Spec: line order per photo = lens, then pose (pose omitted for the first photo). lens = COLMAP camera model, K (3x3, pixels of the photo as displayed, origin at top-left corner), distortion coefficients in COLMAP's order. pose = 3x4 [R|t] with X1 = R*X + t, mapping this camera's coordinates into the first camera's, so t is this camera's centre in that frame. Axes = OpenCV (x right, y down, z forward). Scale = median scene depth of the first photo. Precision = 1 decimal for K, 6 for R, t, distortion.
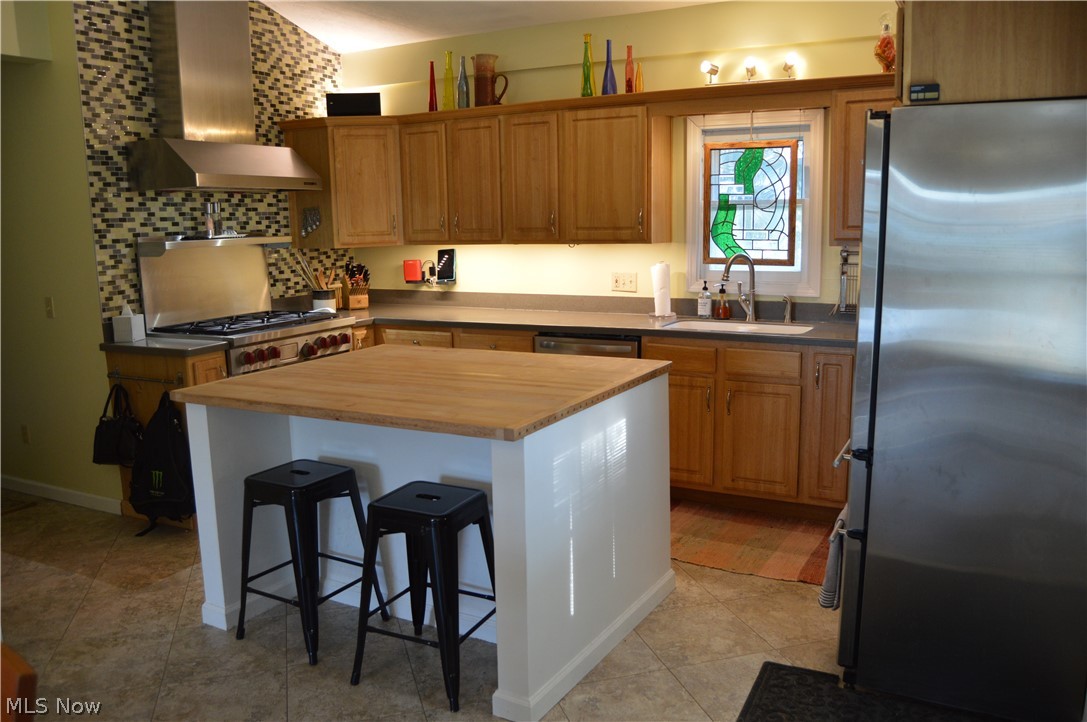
lens RADIAL K [[868.5, 0, 543.5], [0, 868.5, 361.0], [0, 0, 1]] dist [-0.074388, 0.004996]
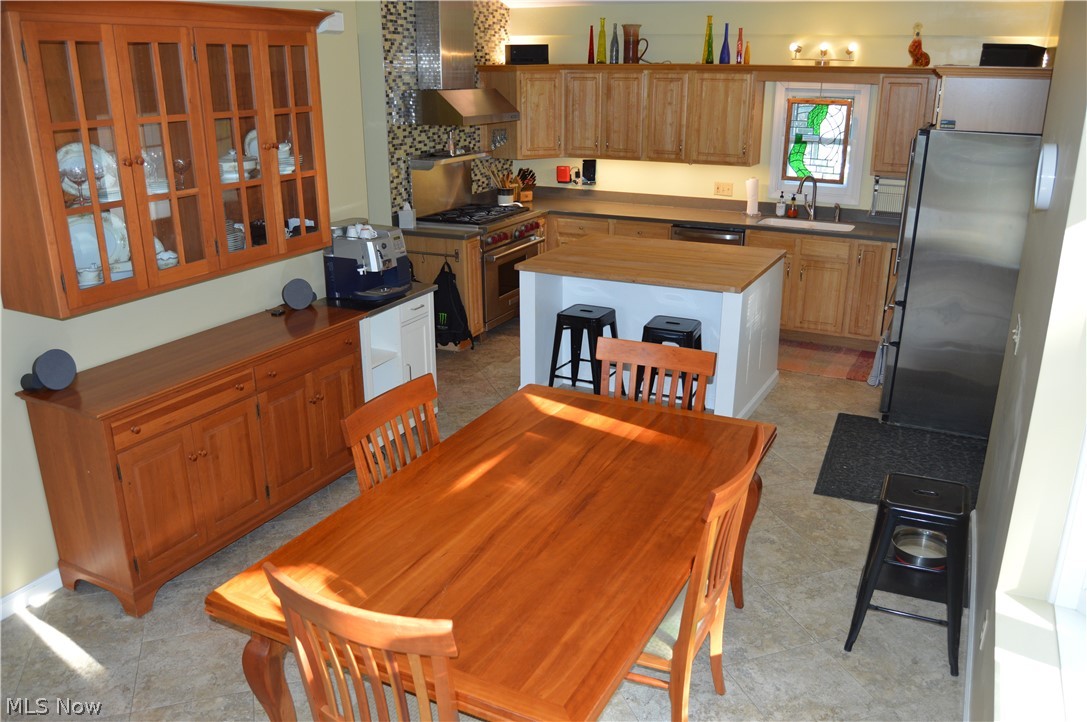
lens RADIAL K [[868.5, 0, 543.5], [0, 868.5, 361.0], [0, 0, 1]] dist [-0.074388, 0.004996]
pose [[0.999189, 0.007598, 0.039539, -0.291665], [-0.013791, 0.987212, 0.158816, -0.034718], [-0.037826, -0.159232, 0.986516, -0.517912]]
